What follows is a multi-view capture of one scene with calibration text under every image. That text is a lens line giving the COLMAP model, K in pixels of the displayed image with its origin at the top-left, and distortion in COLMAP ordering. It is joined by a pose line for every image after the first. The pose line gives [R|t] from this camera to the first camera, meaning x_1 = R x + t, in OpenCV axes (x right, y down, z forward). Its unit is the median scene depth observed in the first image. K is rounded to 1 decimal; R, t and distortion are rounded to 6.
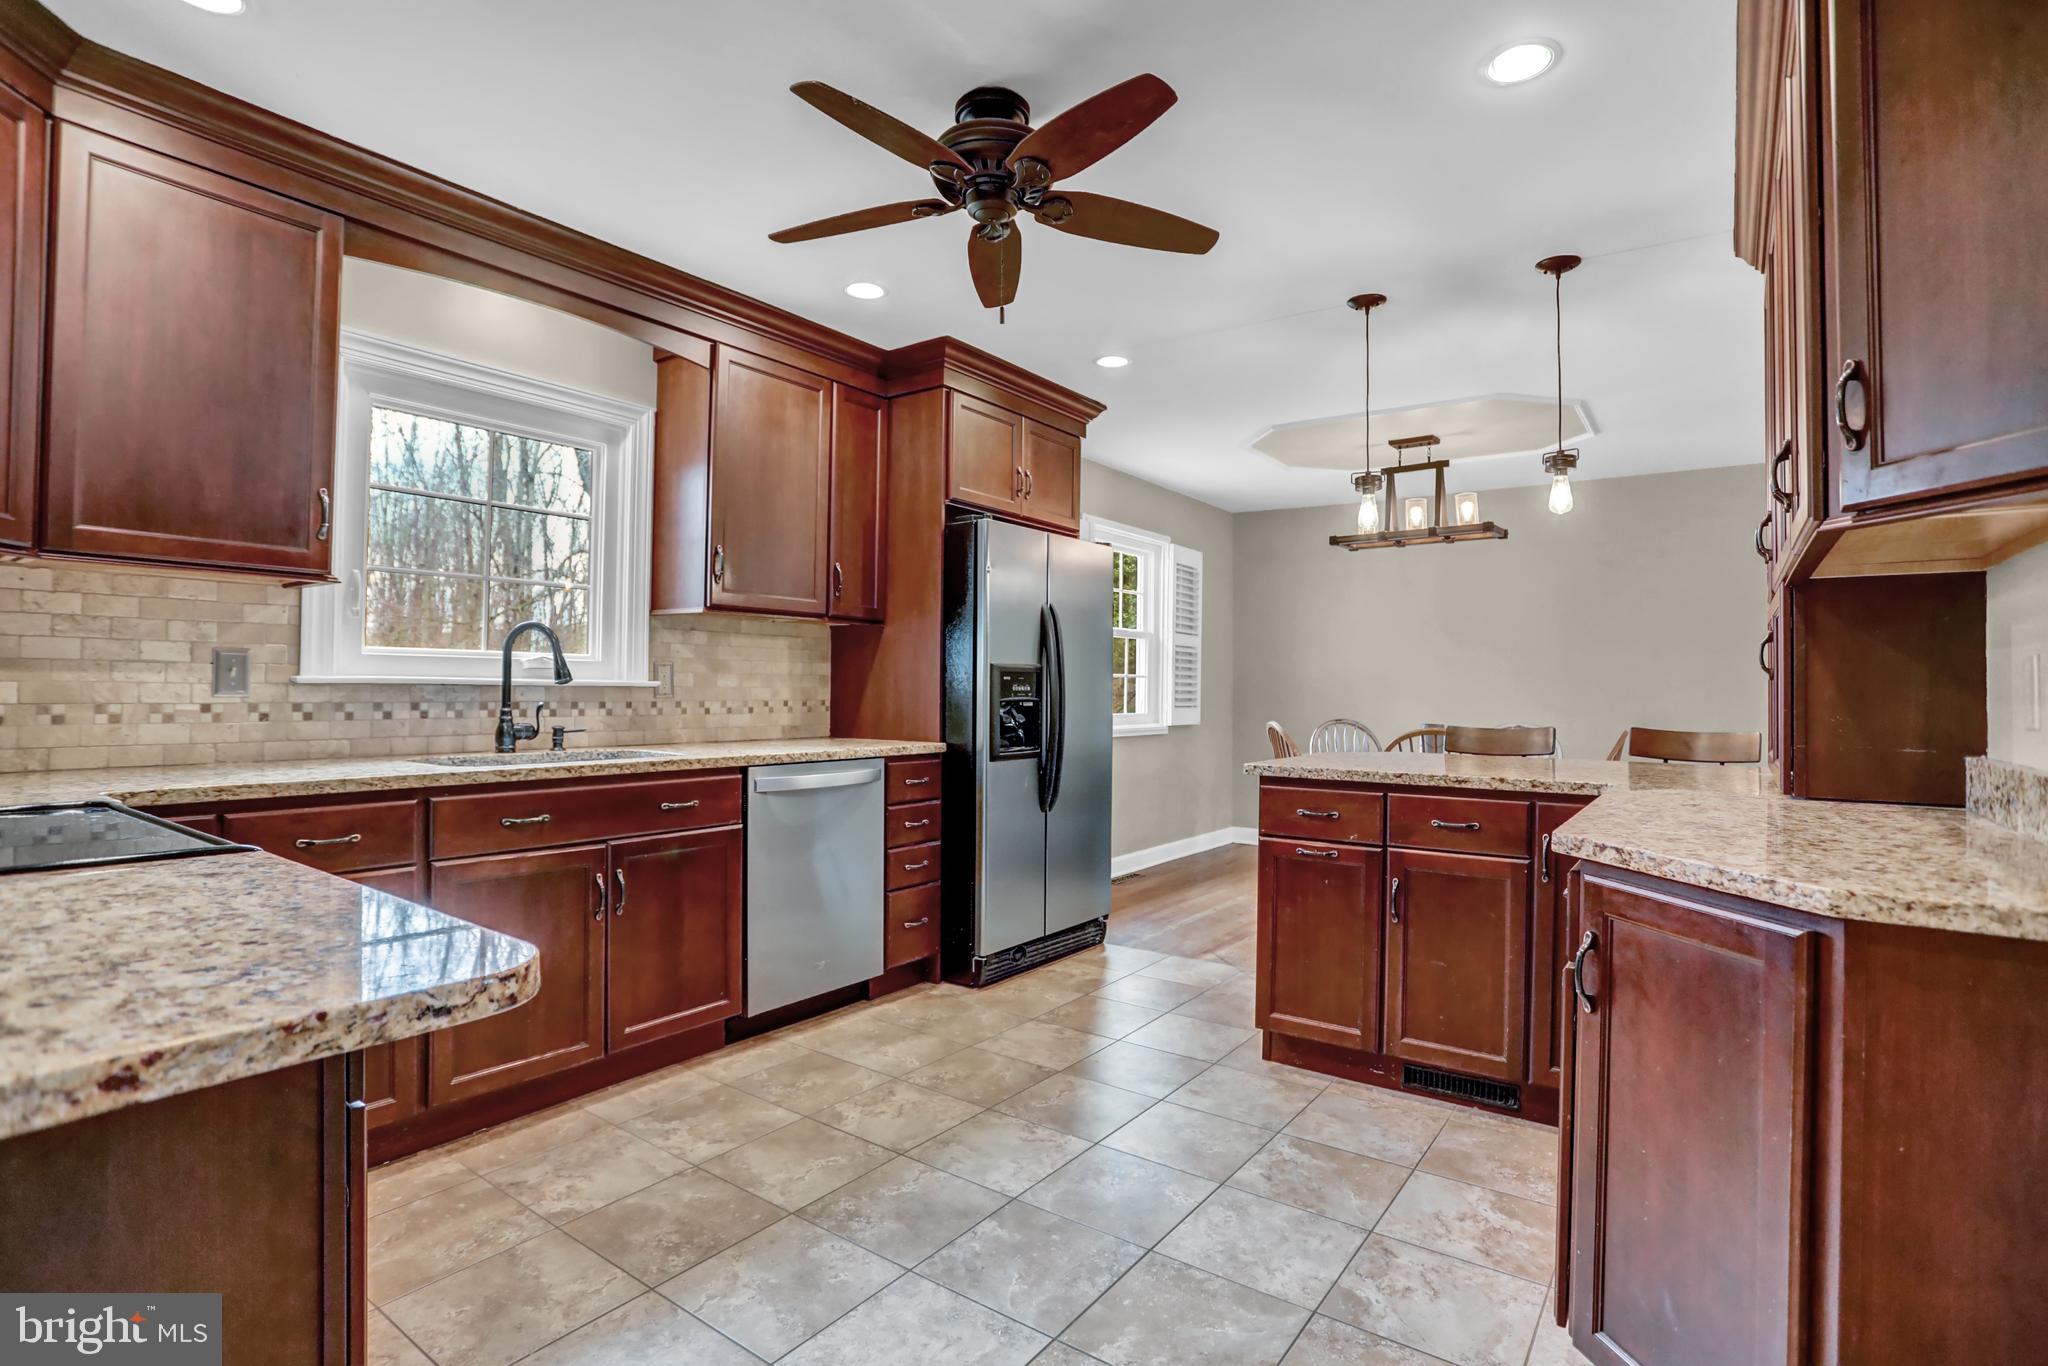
lens RADIAL K [[997.7, 0, 1018.2], [0, 997.7, 681.3], [0, 0, 1]] dist [-0.030359, 0.004063]
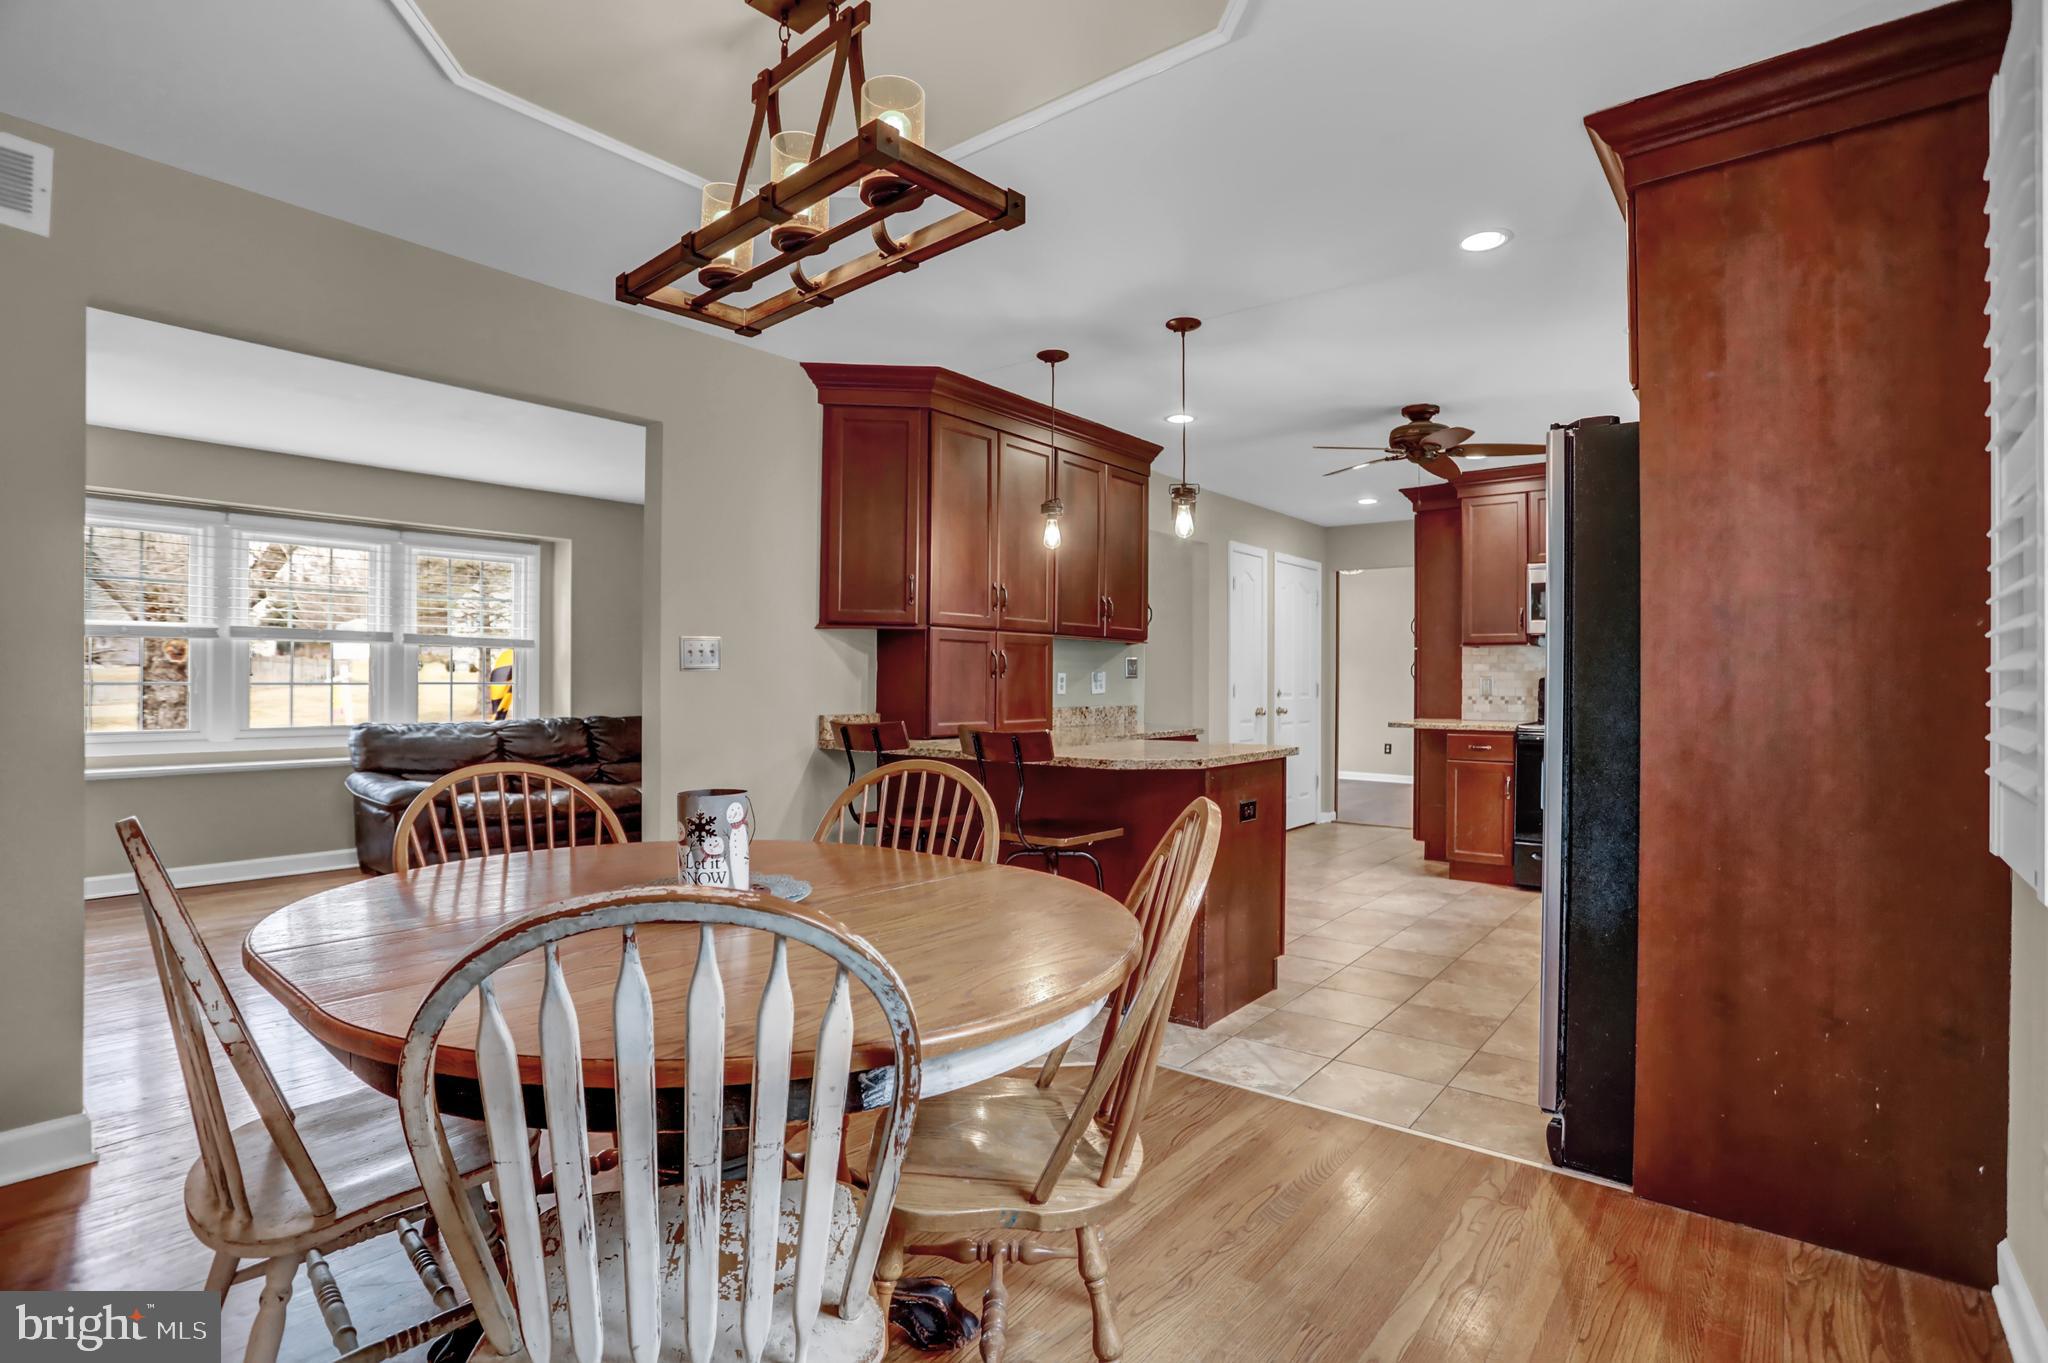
lens RADIAL K [[997.7, 0, 1037.3], [0, 997.7, 682.6], [0, 0, 1]] dist [-0.030359, 0.004063]
pose [[-0.999342, -0.014371, 0.033314, 0.589999], [-0.014702, 0.999845, -0.009711, 0.020820], [-0.033169, -0.010194, -0.999398, 2.609146]]
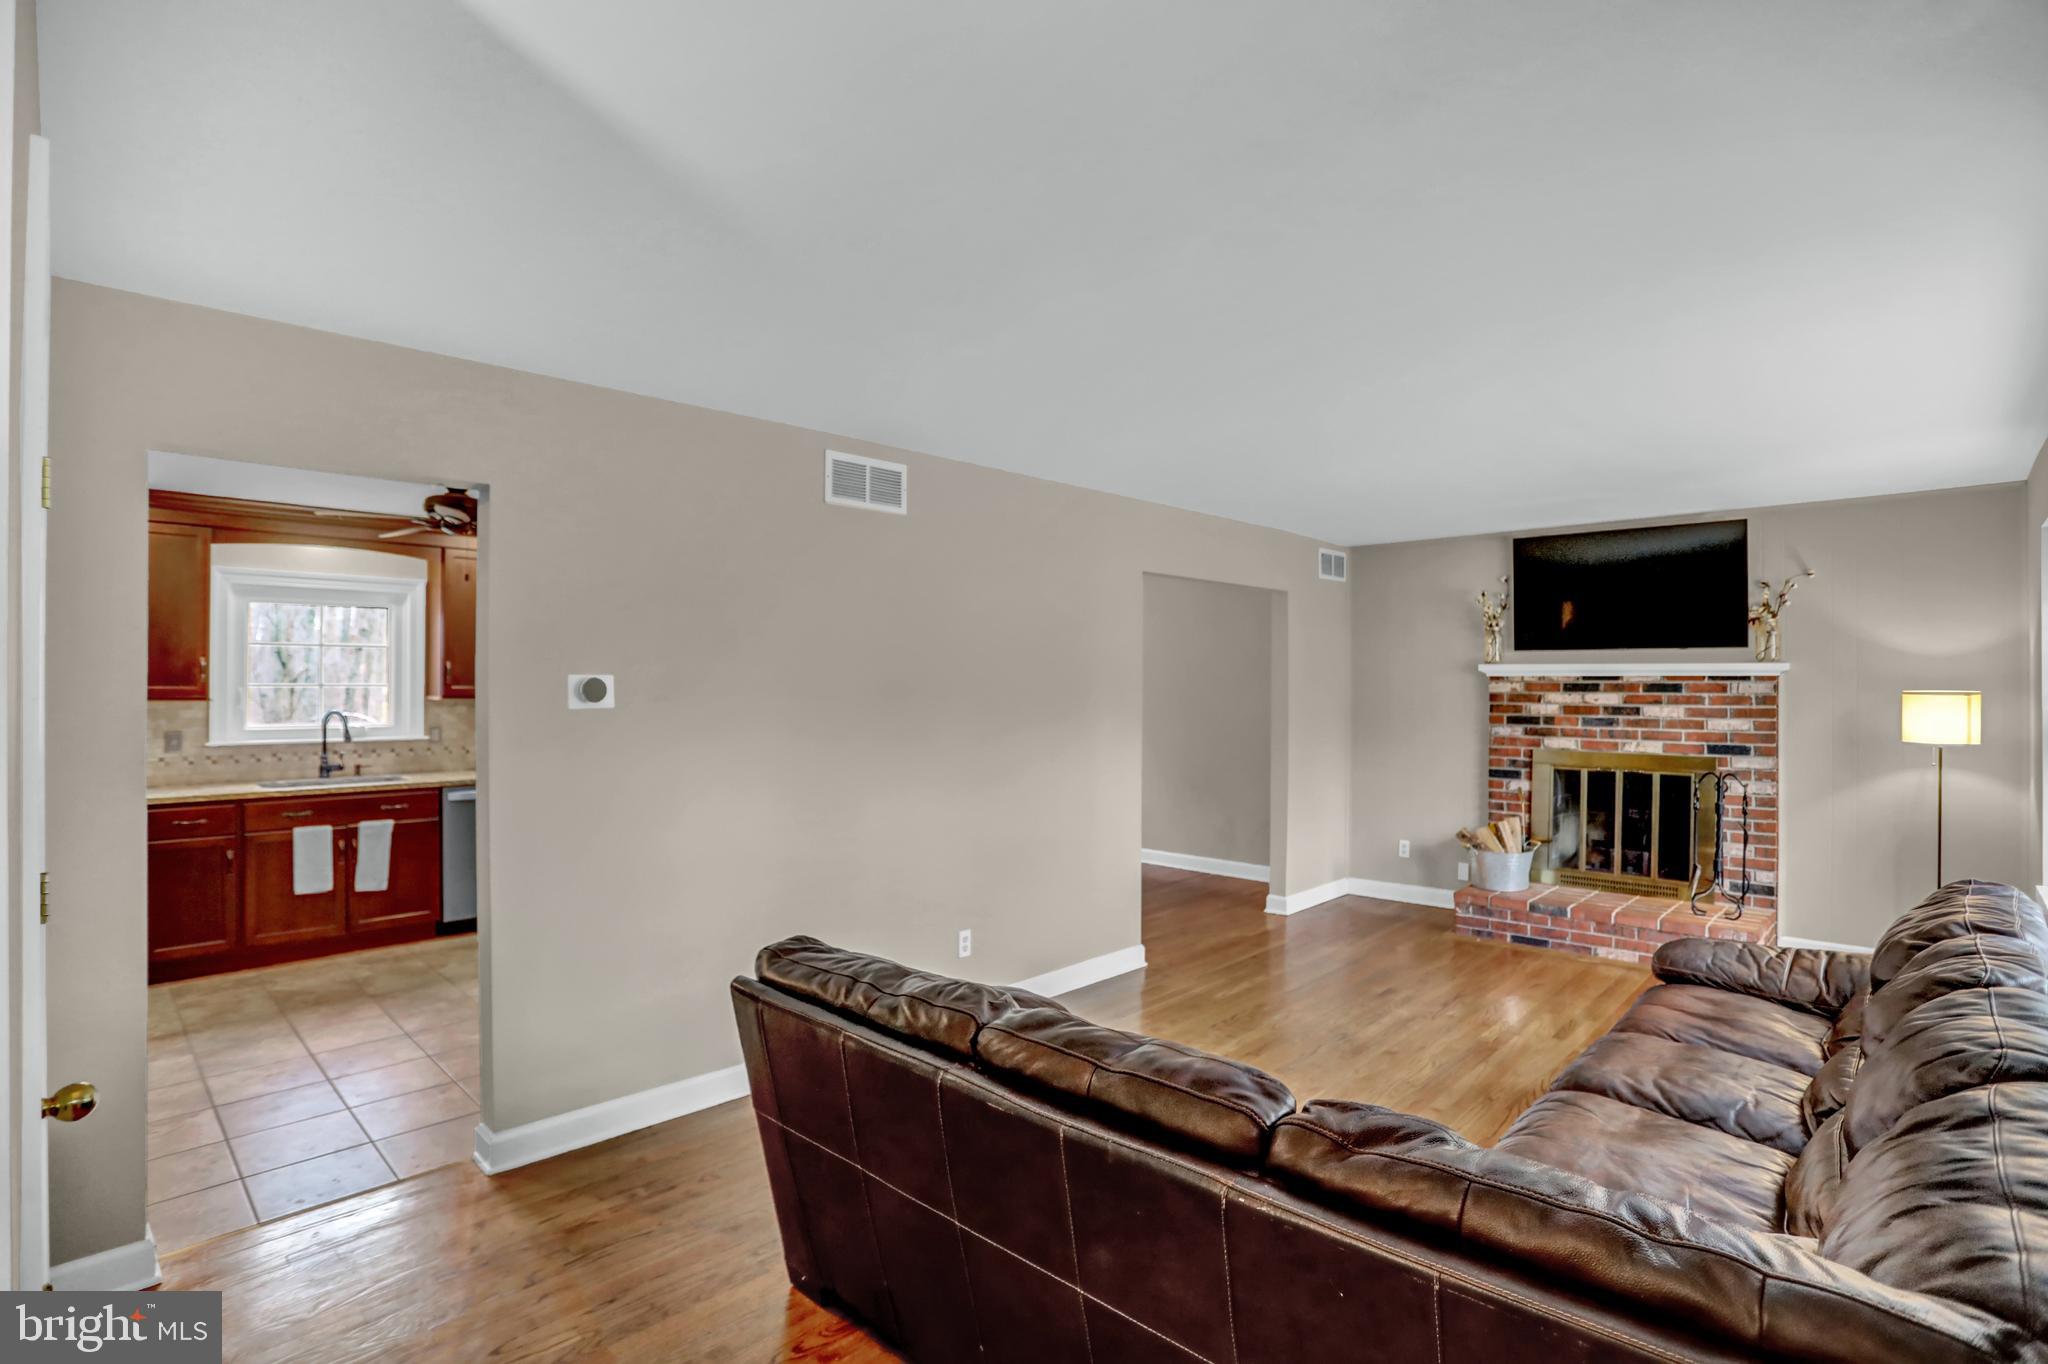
lens RADIAL K [[997.7, 0, 1033.1], [0, 997.7, 679.7], [0, 0, 1]] dist [-0.030359, 0.004063]
pose [[0.992128, -0.006615, -0.125053, 1.216311], [0.007327, 0.999959, 0.005235, -0.134050], [0.125014, -0.006111, 0.992136, -0.792783]]
